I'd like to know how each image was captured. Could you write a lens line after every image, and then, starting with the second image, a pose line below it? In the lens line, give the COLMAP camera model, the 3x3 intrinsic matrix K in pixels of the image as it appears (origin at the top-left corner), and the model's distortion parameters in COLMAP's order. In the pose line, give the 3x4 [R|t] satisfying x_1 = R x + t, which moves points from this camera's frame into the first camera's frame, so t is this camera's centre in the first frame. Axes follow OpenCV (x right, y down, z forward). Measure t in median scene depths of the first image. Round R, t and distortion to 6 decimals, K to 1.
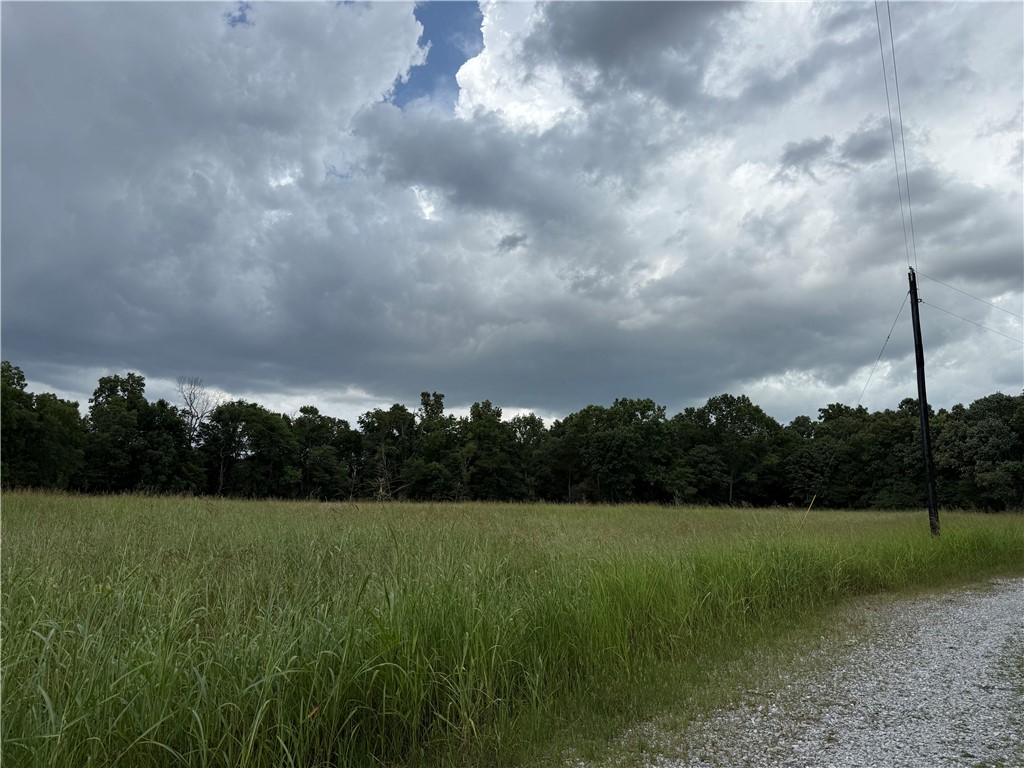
lens RADIAL K [[722.4, 0, 517.0], [0, 722.4, 389.1], [0, 0, 1]] dist [0.078896, -0.096073]
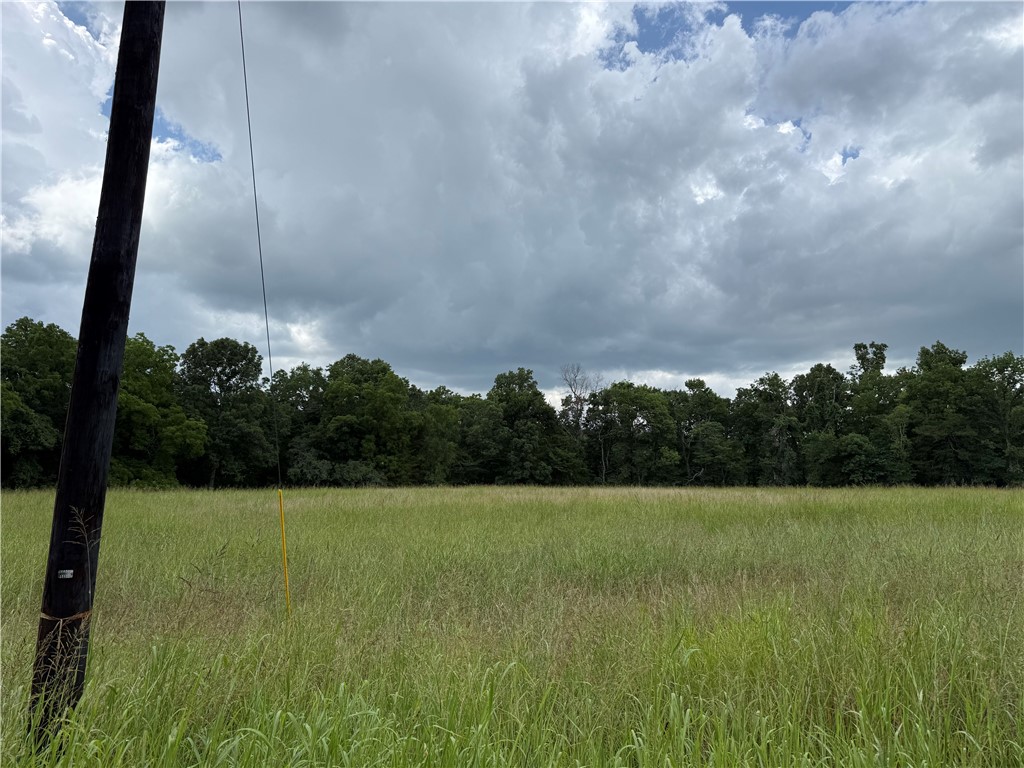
lens RADIAL K [[722.4, 0, 508.6], [0, 722.4, 383.7], [0, 0, 1]] dist [0.078896, -0.096073]
pose [[0.734357, -0.111895, -0.669477, 0.134016], [0.124860, 0.991756, -0.028800, 0.024483], [0.667181, -0.062441, 0.742274, 0.174537]]
